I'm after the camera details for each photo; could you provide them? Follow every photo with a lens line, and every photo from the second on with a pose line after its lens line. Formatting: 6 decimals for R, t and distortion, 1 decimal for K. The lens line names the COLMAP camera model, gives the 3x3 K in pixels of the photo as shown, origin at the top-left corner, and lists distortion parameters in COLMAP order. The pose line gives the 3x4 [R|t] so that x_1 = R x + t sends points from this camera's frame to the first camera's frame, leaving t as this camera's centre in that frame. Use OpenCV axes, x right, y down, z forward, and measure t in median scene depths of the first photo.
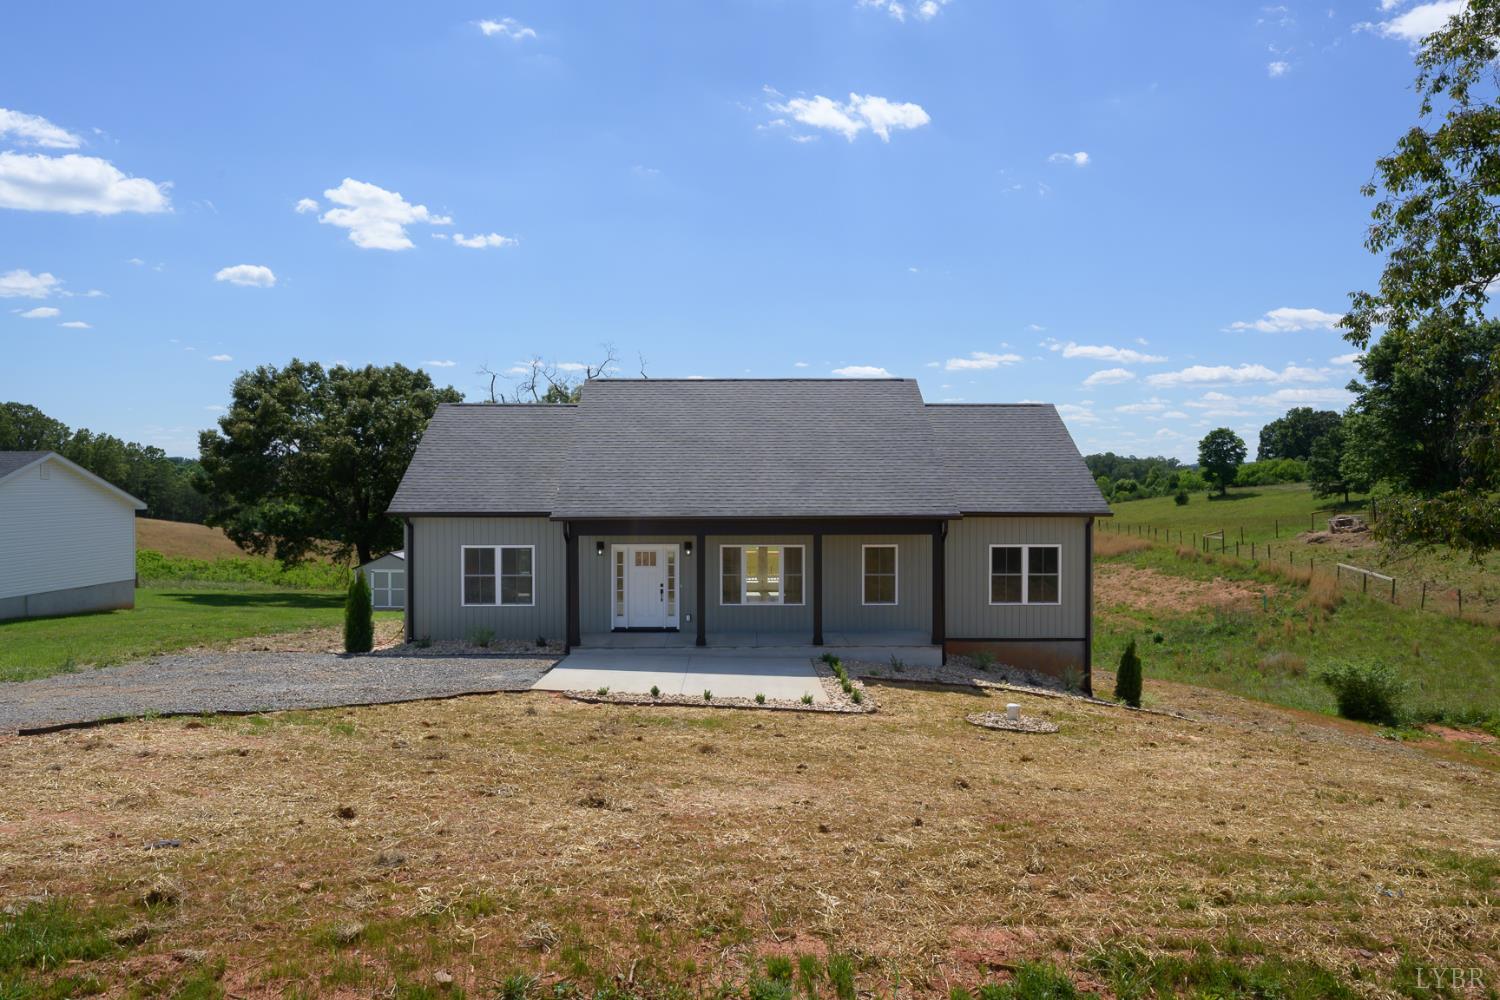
lens RADIAL K [[998.8, 0, 747.8], [0, 998.8, 498.7], [0, 0, 1]] dist [-0.003921, 0.003684]
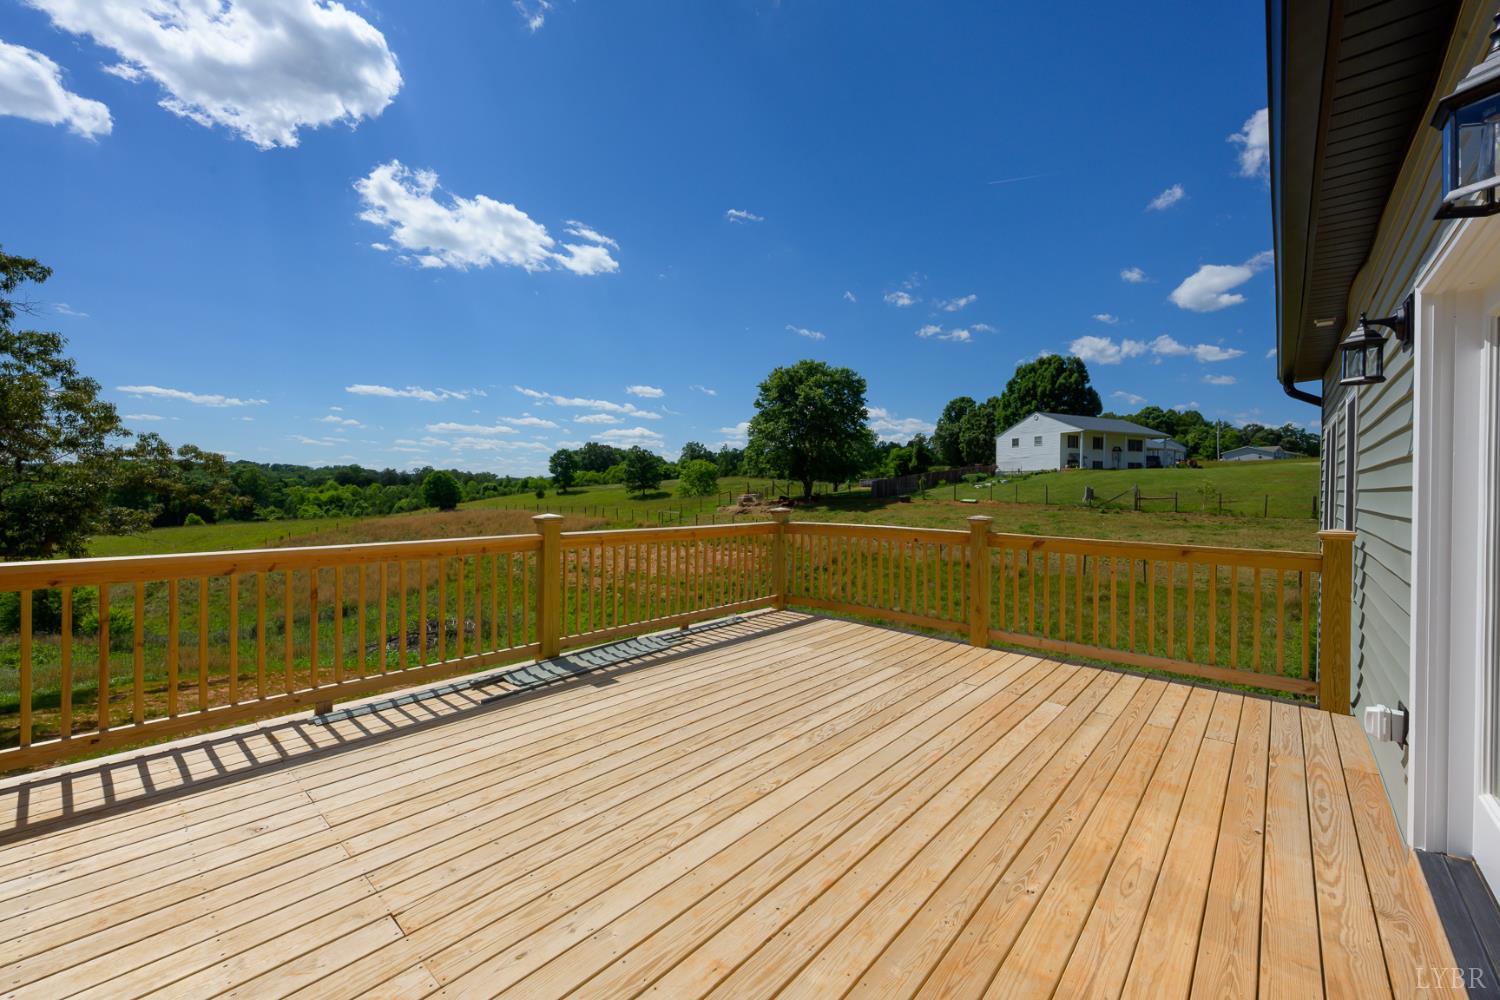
lens RADIAL K [[593.5, 0, 752.3], [0, 593.5, 494.4], [0, 0, 1]] dist [-0.001980, -0.000031]
pose [[0.675241, -0.002003, 0.737595, -0.010778], [0.009184, 0.999942, -0.005691, 0.009928], [-0.737540, 0.010617, 0.675220, 0.194342]]
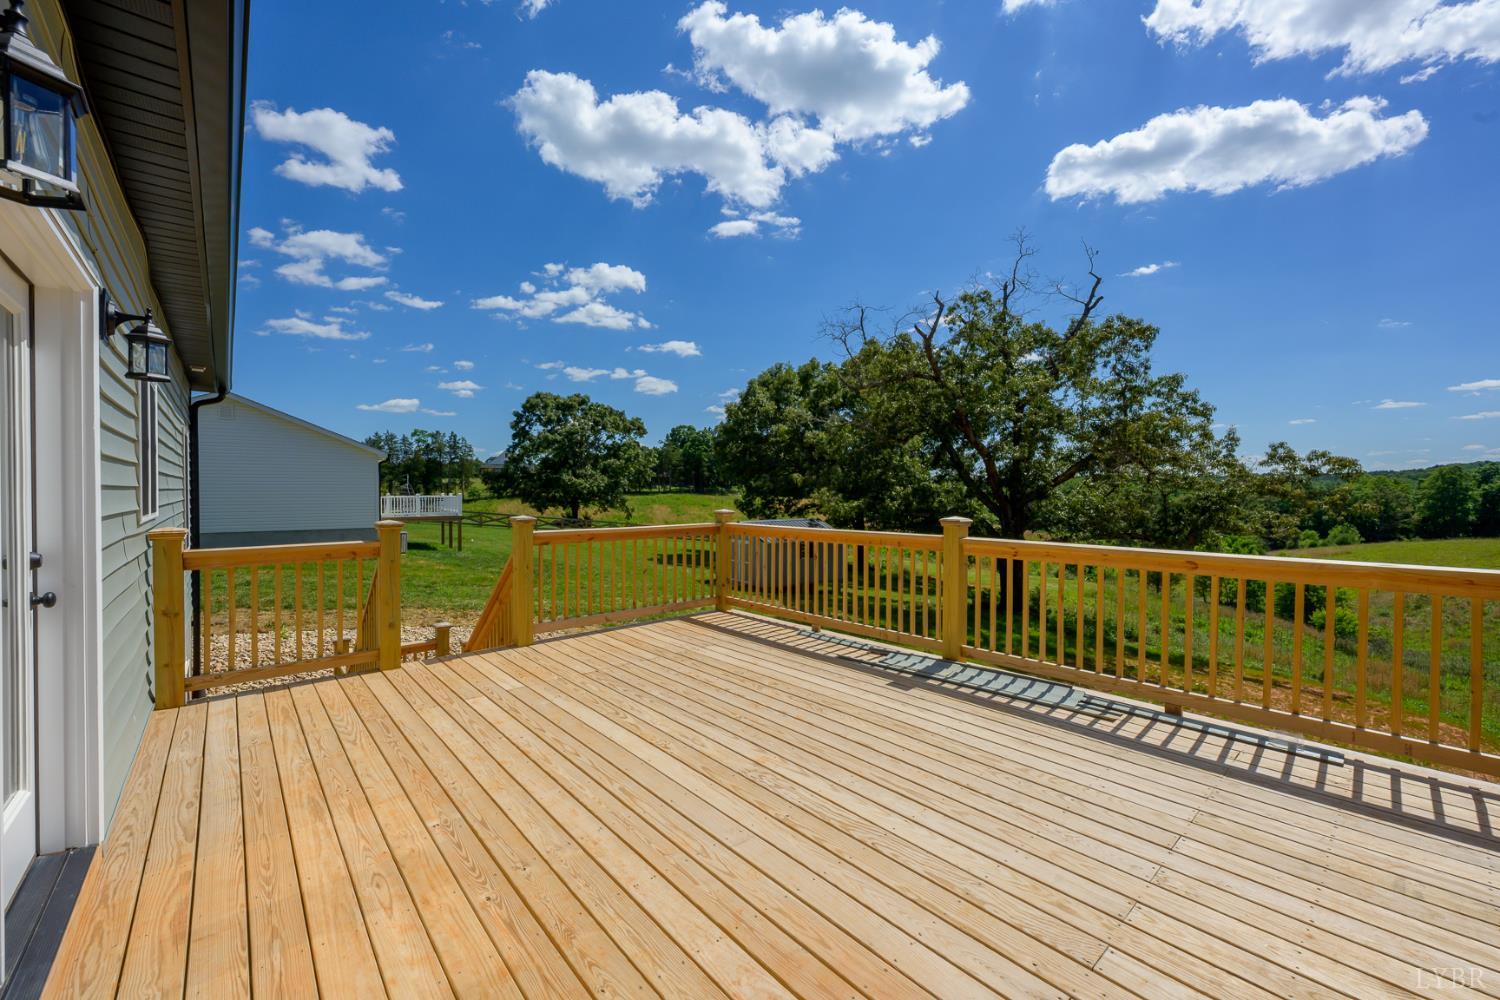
lens RADIAL K [[593.5, 0, 753.5], [0, 593.5, 493.7], [0, 0, 1]] dist [-0.001980, -0.000031]
pose [[0.653147, 0.000766, -0.757231, 0.017158], [-0.014170, 0.999837, -0.011210, 0.009932], [0.757099, 0.018052, 0.653051, 0.194659]]
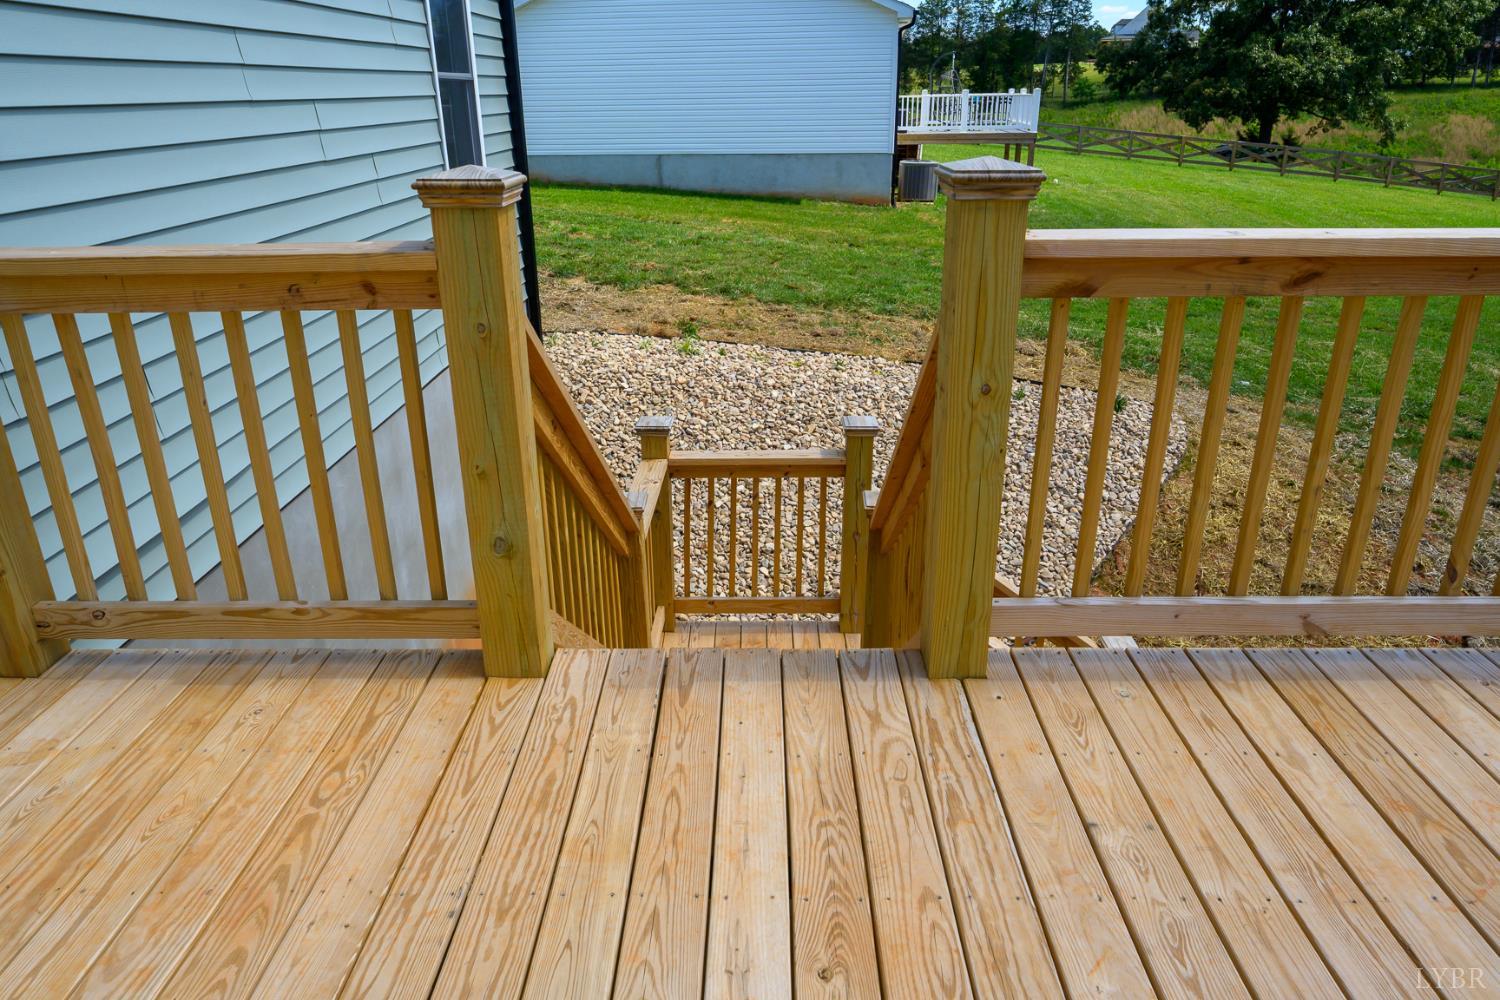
lens RADIAL K [[998.8, 0, 743.3], [0, 998.8, 487.4], [0, 0, 1]] dist [-0.003921, 0.003684]
pose [[-0.039014, 0.366828, -0.929471, -0.001504], [-0.010580, 0.929975, 0.367471, 0.010231], [0.999183, 0.024170, -0.032402, 0.203214]]
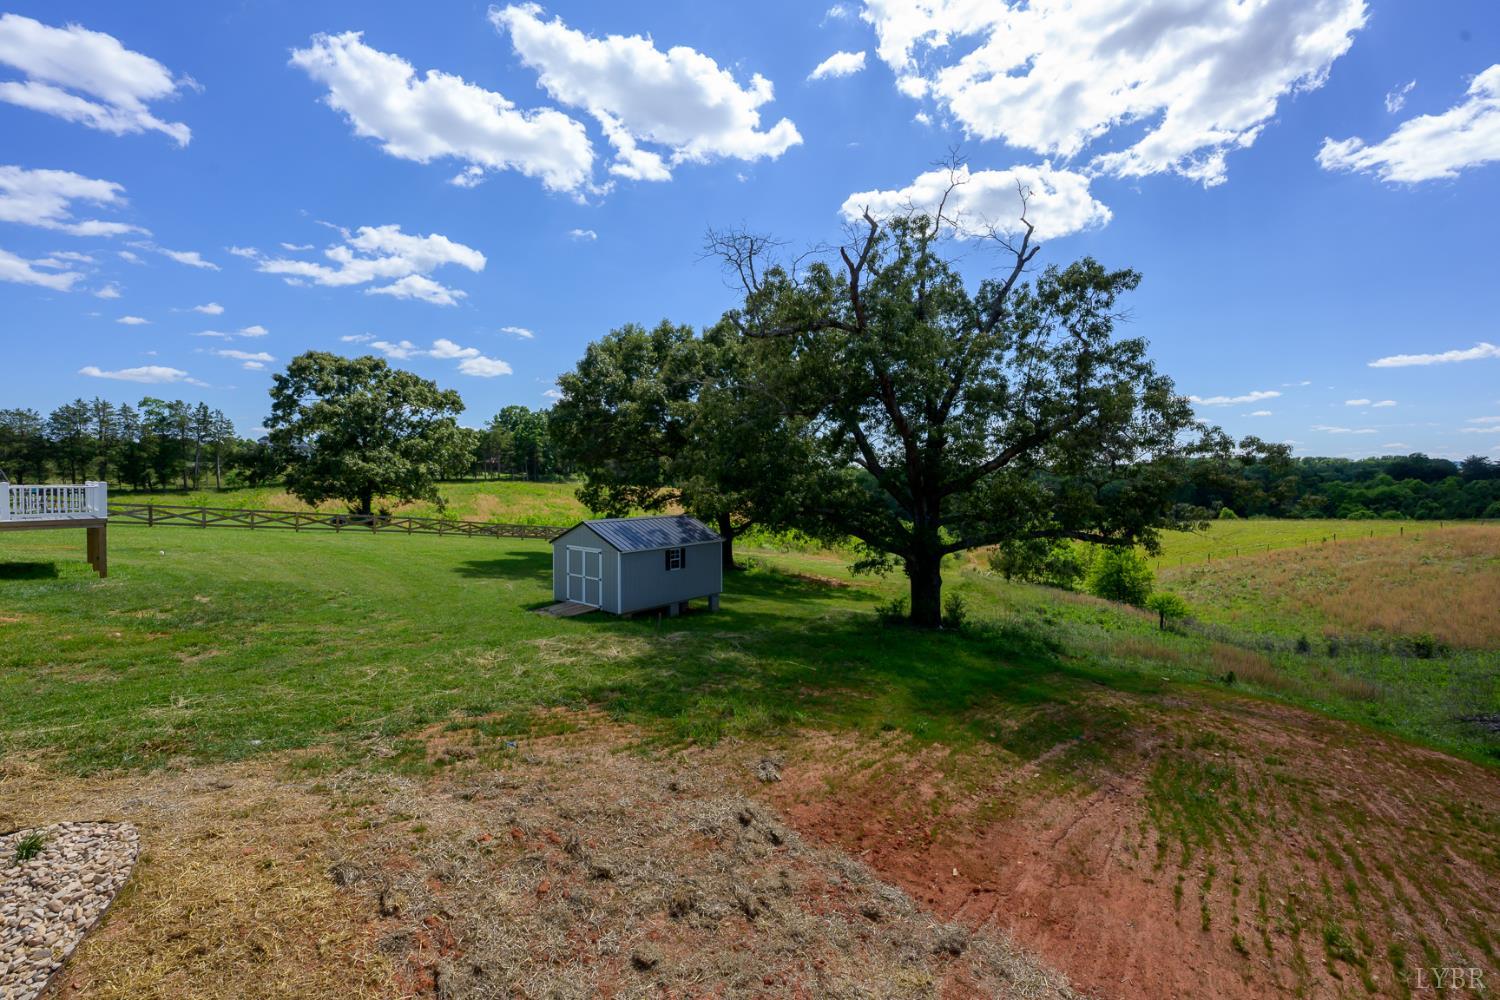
lens RADIAL K [[593.5, 0, 750.6], [0, 593.5, 495.2], [0, 0, 1]] dist [-0.001980, -0.000031]
pose [[0.824755, 0.015318, -0.565283, -0.013330], [-0.013108, 0.999882, 0.007970, 0.009216], [0.565338, 0.000836, 0.824859, 0.218696]]
